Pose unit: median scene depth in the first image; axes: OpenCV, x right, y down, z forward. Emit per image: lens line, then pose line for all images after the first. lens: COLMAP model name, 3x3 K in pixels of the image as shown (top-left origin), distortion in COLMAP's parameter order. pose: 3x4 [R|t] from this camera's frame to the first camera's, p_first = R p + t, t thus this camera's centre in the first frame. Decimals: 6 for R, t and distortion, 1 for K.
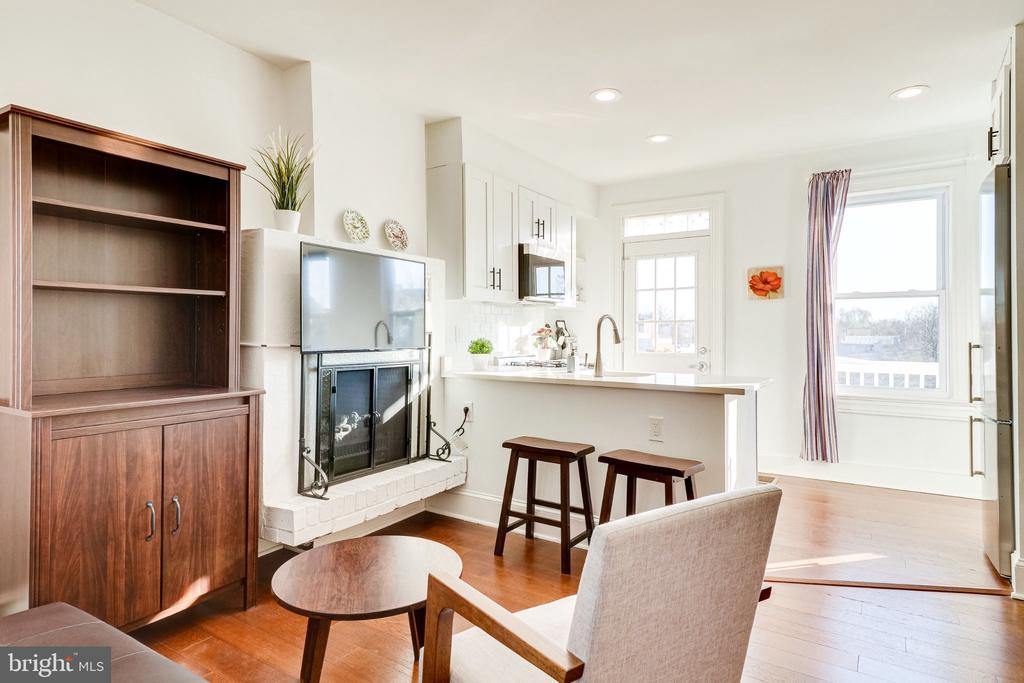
lens RADIAL K [[534.0, 0, 510.1], [0, 534.0, 335.4], [0, 0, 1]] dist [0.016893, -0.018385]
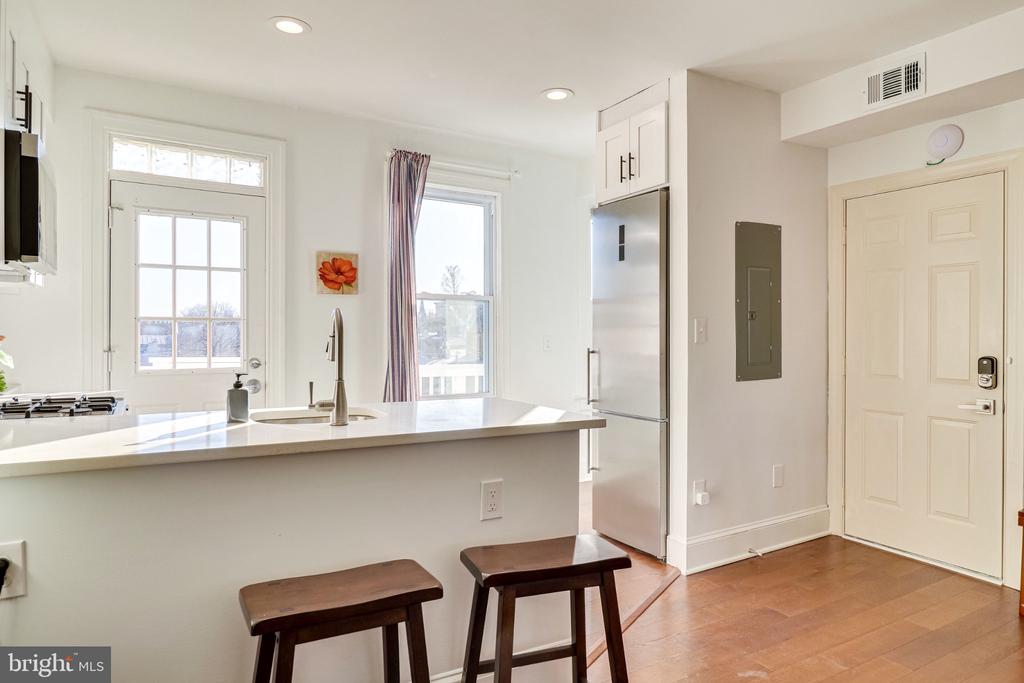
lens RADIAL K [[615.8, 0, 512.0], [0, 615.8, 341.5], [0, 0, 1]] dist [-0.015410, -0.001017]
pose [[0.463730, -0.007389, 0.885946, -0.197879], [-0.003614, 0.999941, 0.010231, -0.008643], [-0.885969, -0.007946, 0.463676, 0.365532]]
